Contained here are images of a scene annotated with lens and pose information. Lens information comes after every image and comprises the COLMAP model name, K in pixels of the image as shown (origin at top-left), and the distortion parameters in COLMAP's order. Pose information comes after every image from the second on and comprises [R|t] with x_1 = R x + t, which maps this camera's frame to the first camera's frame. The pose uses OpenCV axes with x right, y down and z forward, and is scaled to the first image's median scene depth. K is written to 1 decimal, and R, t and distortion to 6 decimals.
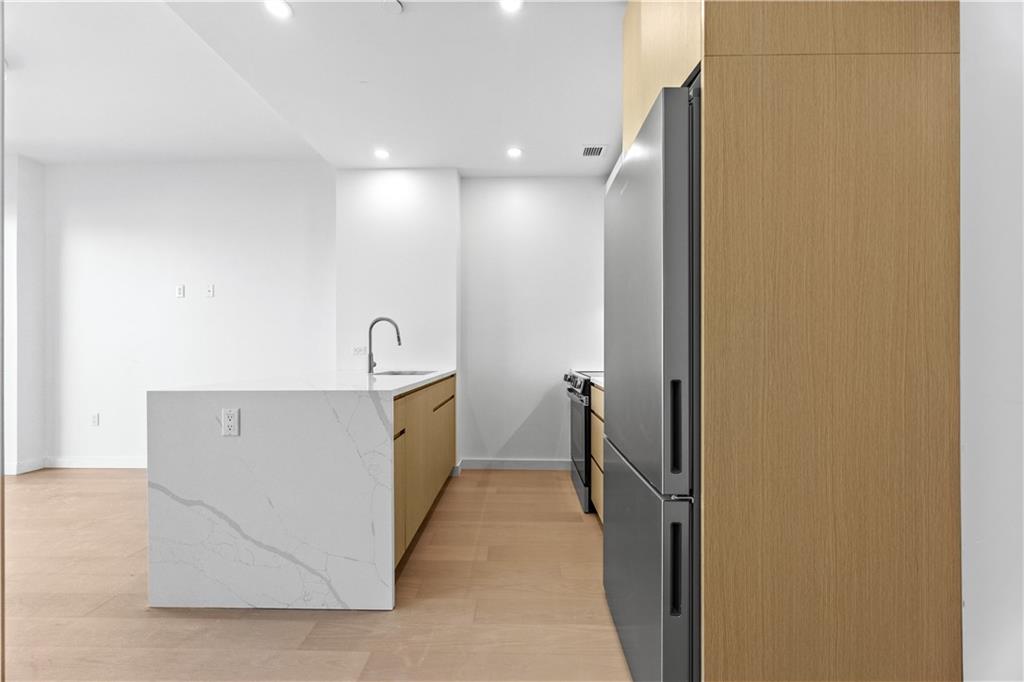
lens RADIAL K [[395.6, 0, 512.0], [0, 395.6, 341.0], [0, 0, 1]] dist [-0.001537, -0.000038]
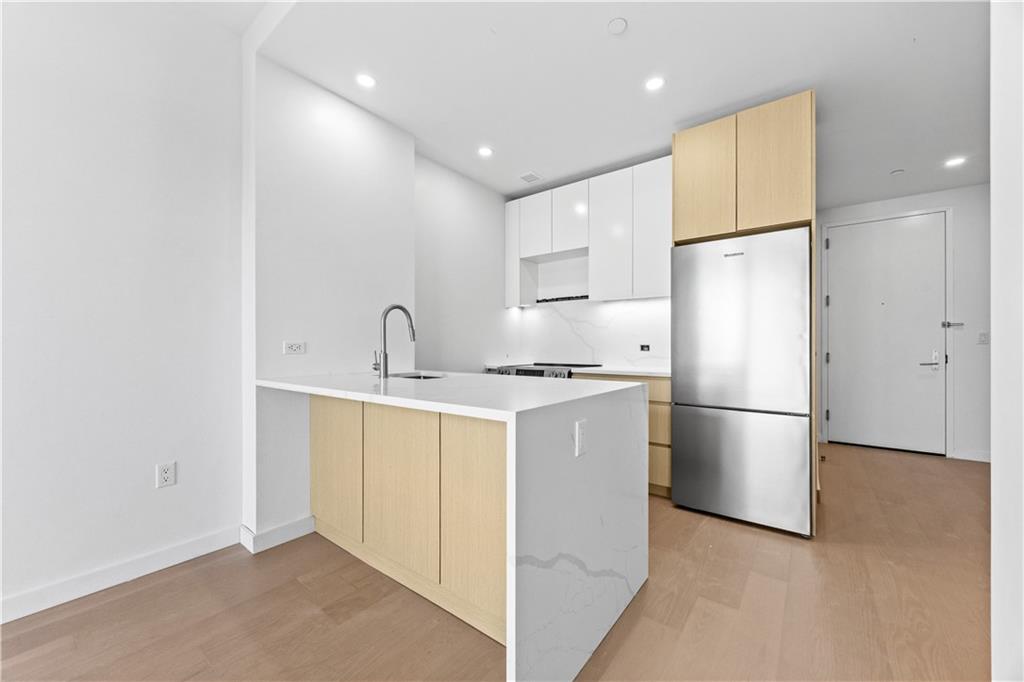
lens RADIAL K [[395.6, 0, 512.0], [0, 395.6, 341.0], [0, 0, 1]] dist [-0.001537, -0.000038]
pose [[0.576780, 0.028549, 0.816400, -1.447498], [-0.031659, 0.999420, -0.012582, 0.025159], [-0.816286, -0.018590, 0.577349, 0.658287]]
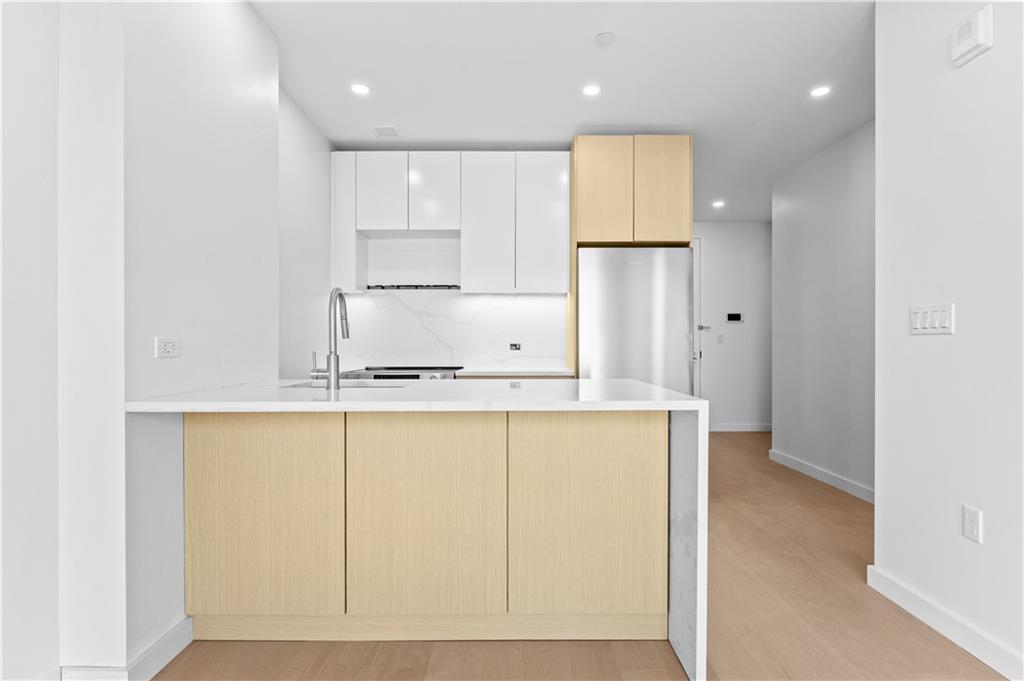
lens RADIAL K [[513.5, 0, 512.0], [0, 513.5, 340.5], [0, 0, 1]] dist [-0.019537, 0.000109]
pose [[-0.022144, 0.026159, 0.999413, -1.857783], [-0.024053, 0.999354, -0.026691, 0.049794], [-0.999465, -0.024630, -0.021500, 1.362875]]
